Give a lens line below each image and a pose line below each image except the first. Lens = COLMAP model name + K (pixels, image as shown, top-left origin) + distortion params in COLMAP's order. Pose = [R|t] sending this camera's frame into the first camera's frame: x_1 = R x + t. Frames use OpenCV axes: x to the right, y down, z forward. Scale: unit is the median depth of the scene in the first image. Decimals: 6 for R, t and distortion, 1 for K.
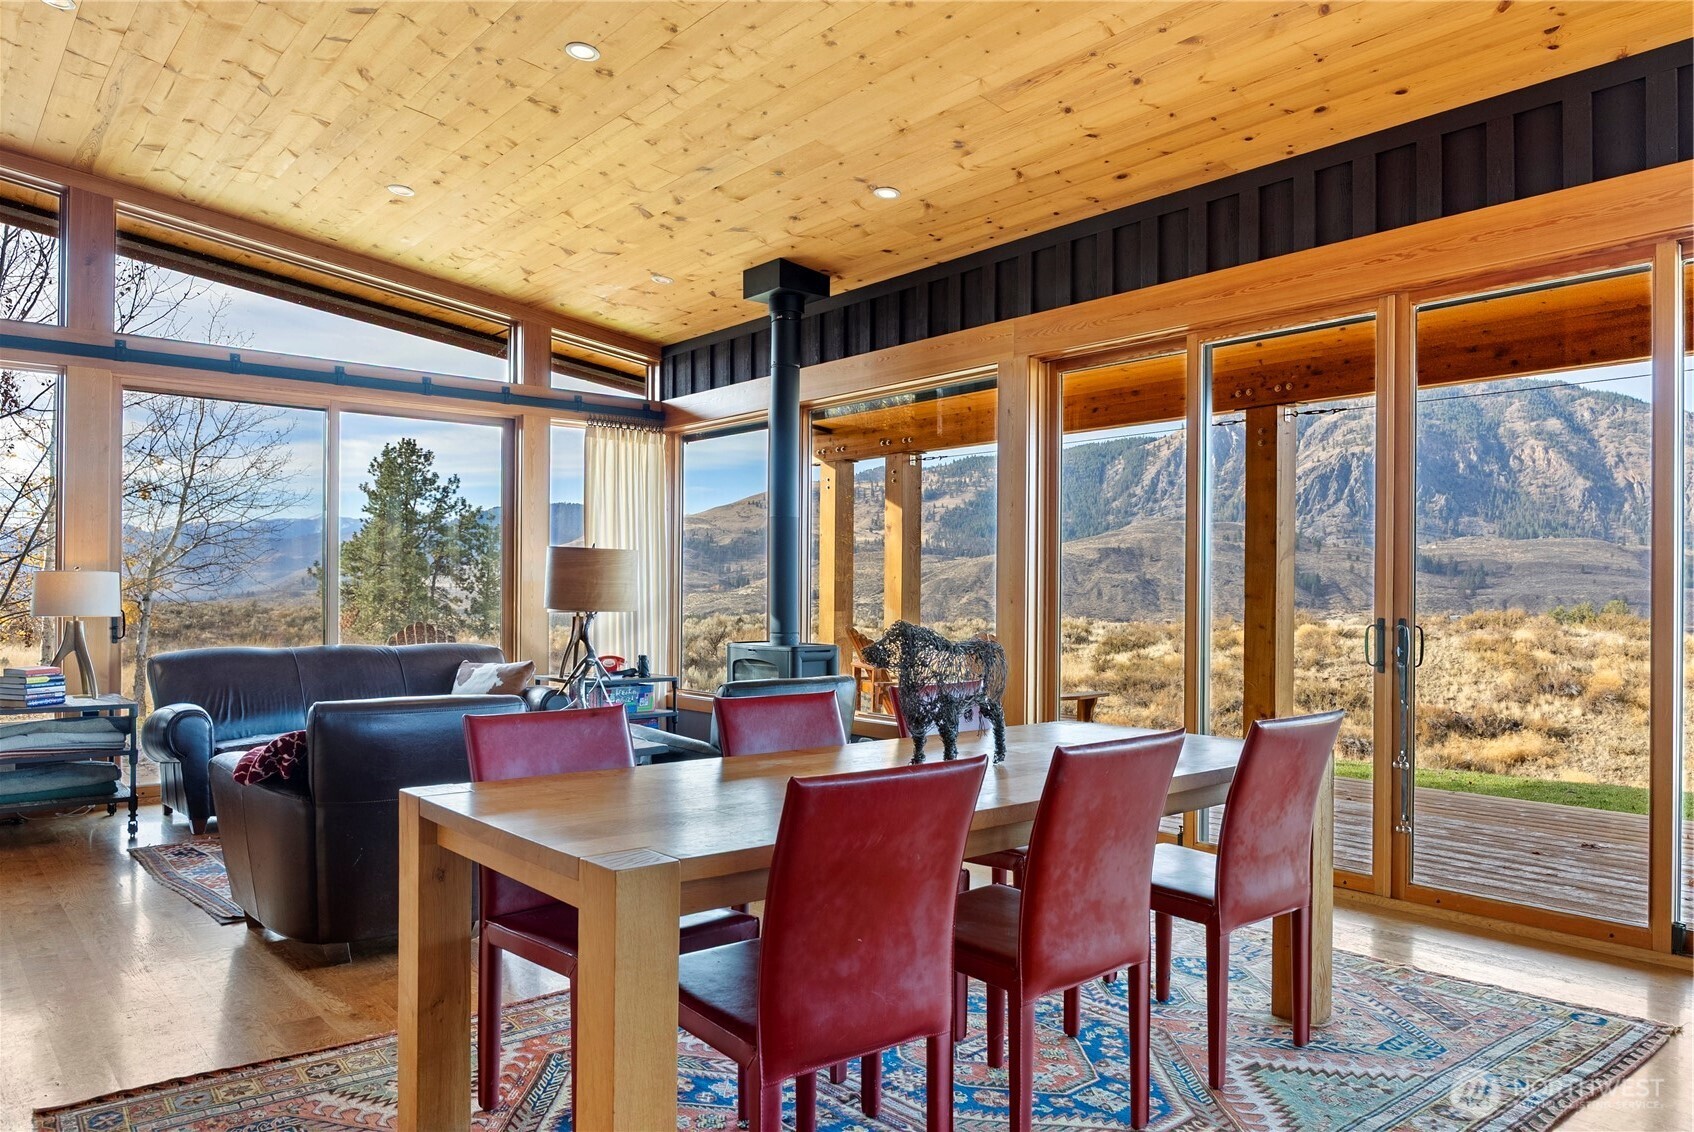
lens RADIAL K [[1165.3, 0, 845.3], [0, 1165.3, 581.1], [0, 0, 1]] dist [-0.010190, -0.005017]
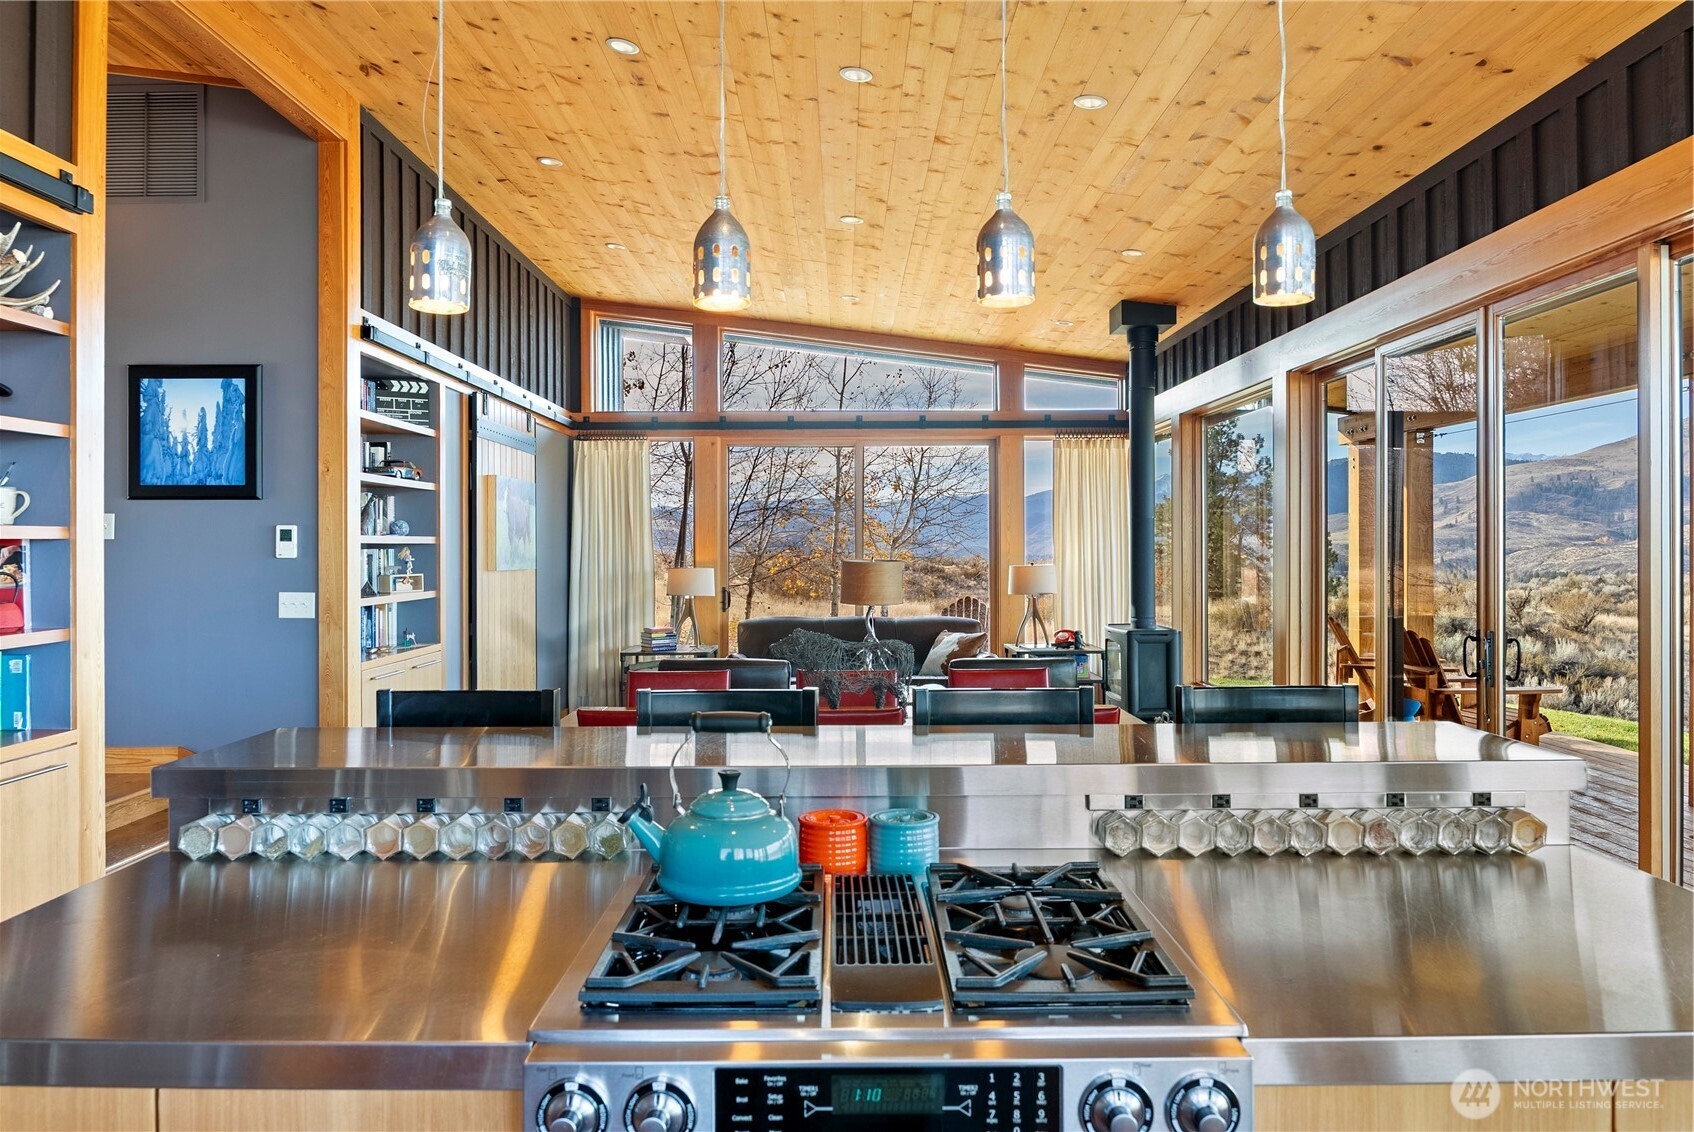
lens RADIAL K [[1165.3, 0, 852.8], [0, 1165.3, 554.2], [0, 0, 1]] dist [-0.010190, -0.005017]
pose [[0.772661, -0.005332, -0.634797, 0.408422], [0.014792, 0.999844, 0.009606, -0.030179], [0.634647, -0.016812, 0.772619, -0.076364]]
